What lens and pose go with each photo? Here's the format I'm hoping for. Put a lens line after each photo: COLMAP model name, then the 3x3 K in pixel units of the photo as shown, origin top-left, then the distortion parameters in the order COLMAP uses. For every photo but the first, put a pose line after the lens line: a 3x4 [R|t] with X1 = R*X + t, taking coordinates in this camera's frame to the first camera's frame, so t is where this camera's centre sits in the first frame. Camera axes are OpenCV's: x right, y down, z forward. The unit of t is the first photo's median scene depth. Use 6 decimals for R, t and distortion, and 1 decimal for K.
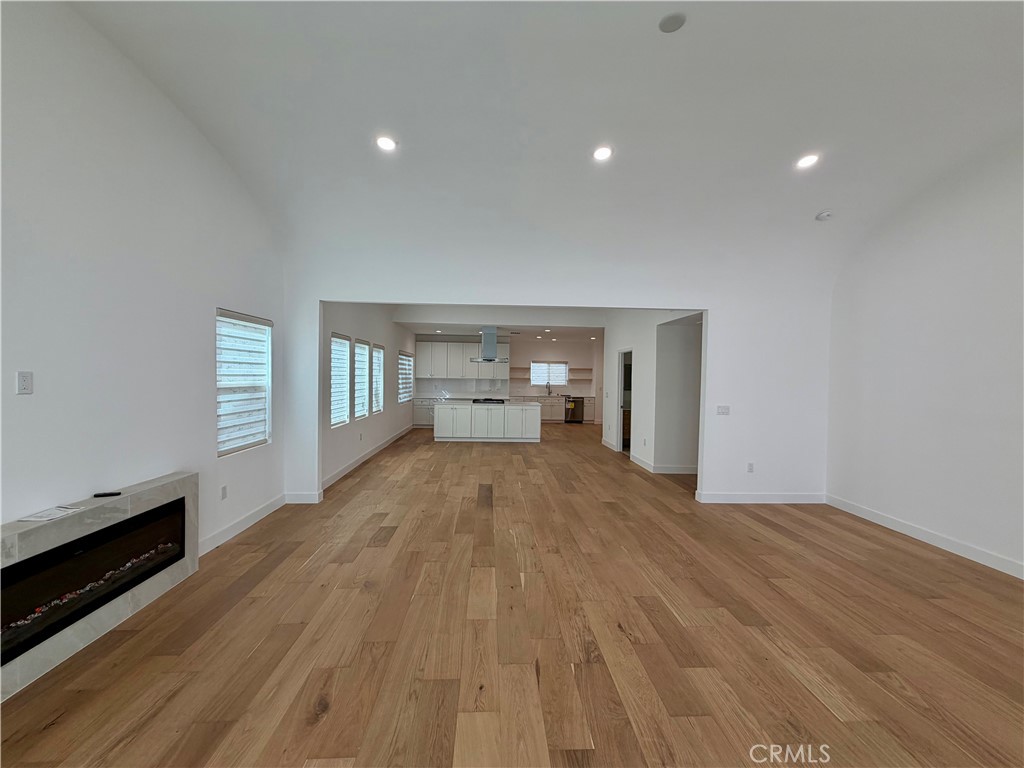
lens RADIAL K [[410.2, 0, 508.7], [0, 410.2, 385.2], [0, 0, 1]] dist [-0.000505, -0.000132]
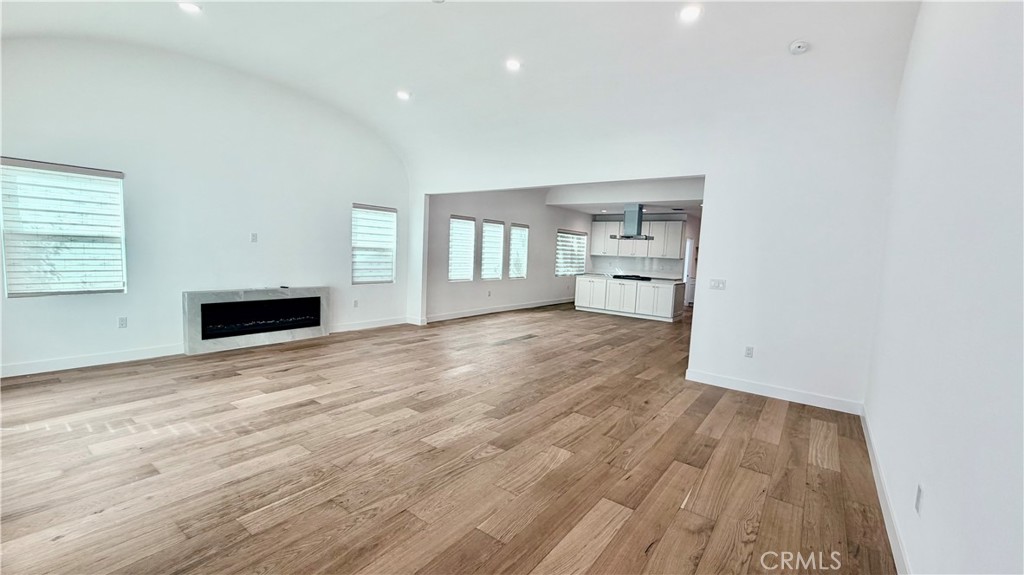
lens RADIAL K [[421.2, 0, 508.3], [0, 421.2, 287.3], [0, 0, 1]] dist [0.002010, 0.000034]
pose [[0.770648, 0.071657, -0.633220, 0.589774], [-0.046233, 0.997326, 0.056594, 0.027337], [0.635582, -0.014339, 0.771900, -0.019387]]
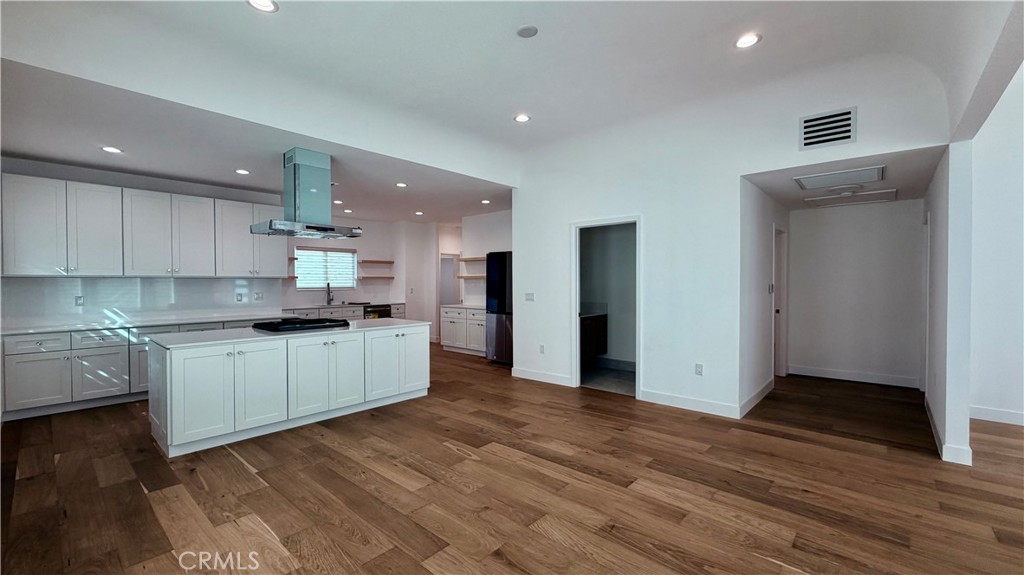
lens RADIAL K [[421.2, 0, 508.3], [0, 421.2, 287.3], [0, 0, 1]] dist [0.002010, 0.000034]
pose [[0.704161, -0.030092, 0.709402, -0.326461], [0.032075, 0.999430, 0.010557, 0.002733], [-0.709316, 0.015321, 0.704725, 0.813697]]
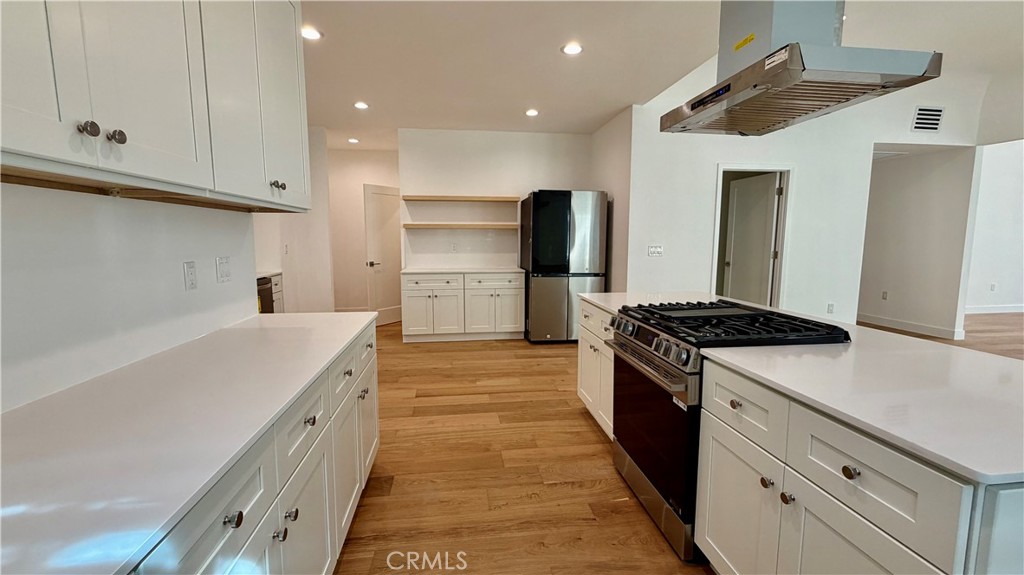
lens RADIAL K [[423.6, 0, 510.2], [0, 423.6, 287.9], [0, 0, 1]] dist [0.000821, -0.000020]
pose [[-0.083296, -0.134131, 0.987457, -0.359701], [0.023233, 0.990369, 0.136486, -0.007780], [-0.996254, 0.034310, -0.079378, 1.711991]]
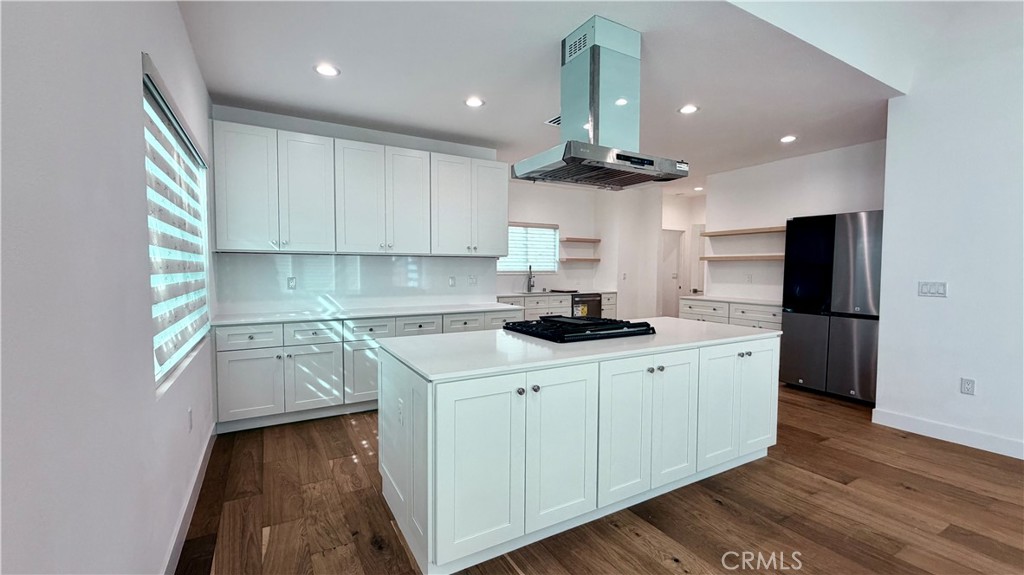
lens RADIAL K [[423.6, 0, 510.2], [0, 423.6, 287.9], [0, 0, 1]] dist [0.000821, -0.000020]
pose [[0.889219, -0.036087, 0.456056, -0.329836], [0.023170, 0.999157, 0.033884, 0.003997], [-0.456895, -0.019563, 0.889306, 1.191592]]
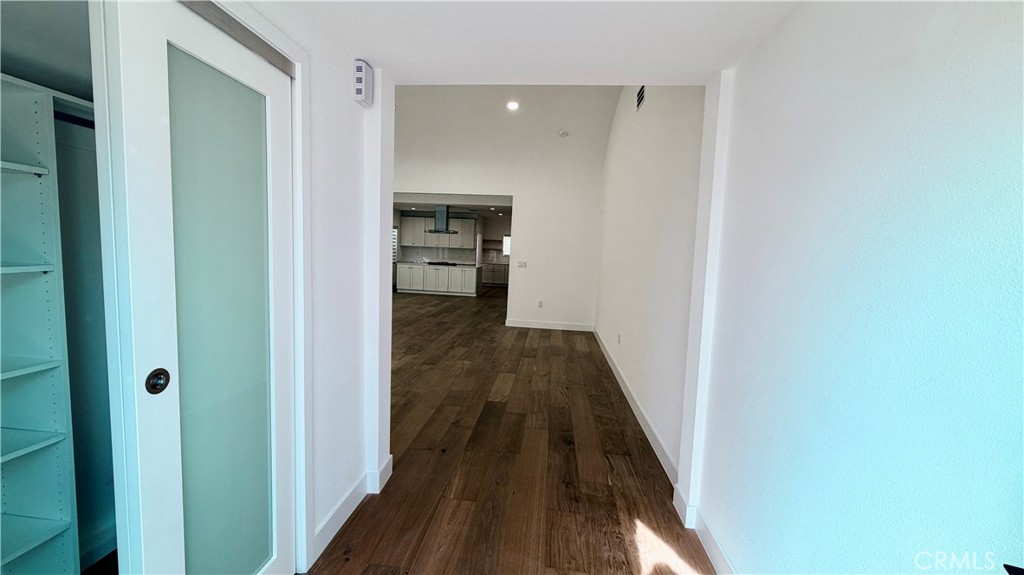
lens RADIAL K [[410.5, 0, 508.7], [0, 410.5, 288.0], [0, 0, 1]] dist [-0.001624, -0.000153]
pose [[0.987371, 0.040465, -0.153168, 0.547576], [-0.031248, 0.997580, 0.062113, 0.042828], [0.155310, -0.056543, 0.986246, -0.365605]]
